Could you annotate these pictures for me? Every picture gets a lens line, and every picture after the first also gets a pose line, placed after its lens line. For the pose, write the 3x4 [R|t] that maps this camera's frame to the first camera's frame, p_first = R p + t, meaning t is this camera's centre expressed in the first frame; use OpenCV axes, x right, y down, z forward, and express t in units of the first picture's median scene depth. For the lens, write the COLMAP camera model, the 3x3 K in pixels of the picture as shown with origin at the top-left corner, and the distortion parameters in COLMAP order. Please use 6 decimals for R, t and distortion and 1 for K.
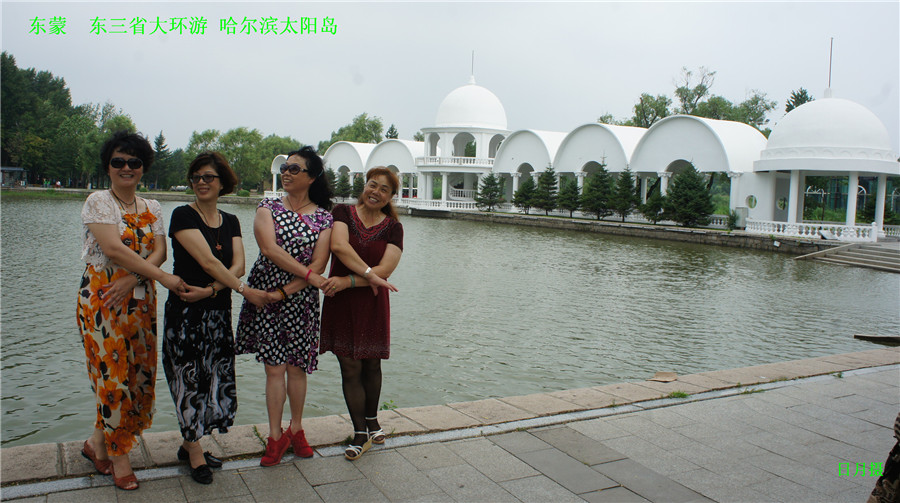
lens RADIAL K [[734.3, 0, 456.2], [0, 734.3, 268.7], [0, 0, 1]] dist [-0.116693, 0.074537]
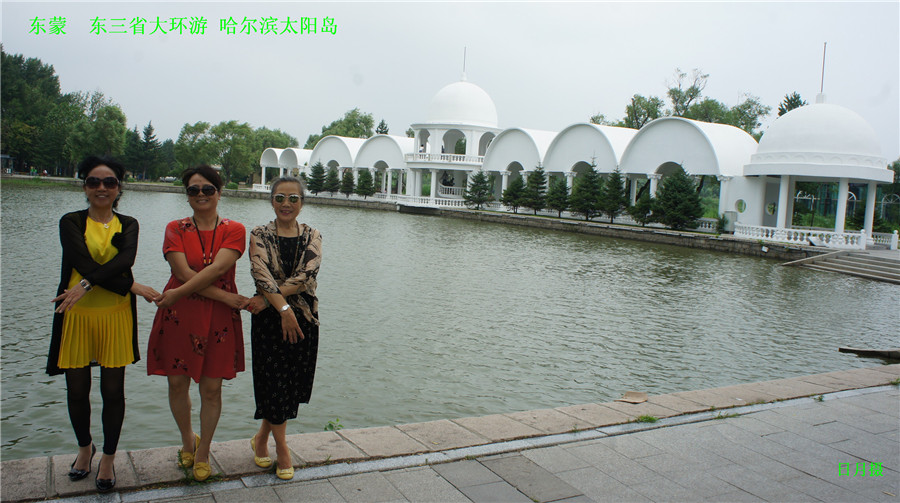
lens RADIAL K [[734.3, 0, 456.2], [0, 734.3, 268.7], [0, 0, 1]] dist [-0.116693, 0.074537]
pose [[0.999711, 0.020434, 0.012670, 0.006037], [-0.020490, 0.999781, 0.004331, -0.002337], [-0.012578, -0.004589, 0.999910, 0.009381]]
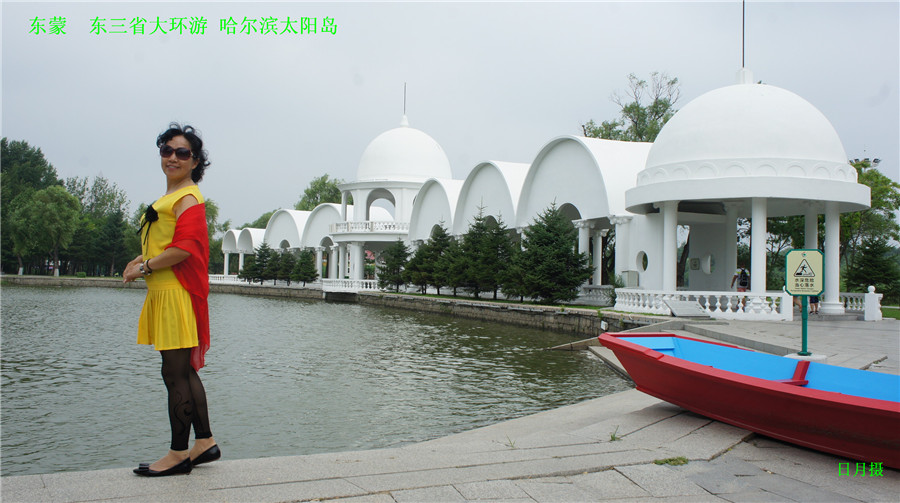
lens RADIAL K [[877.6, 0, 450.0], [0, 877.6, 251.5], [0, 0, 1]] dist [-0.024591, 0.034735]
pose [[0.982986, -0.021069, -0.182470, 0.318595], [-0.004813, 0.990104, -0.140251, 0.004343], [0.183620, 0.138743, 0.973157, 0.193998]]
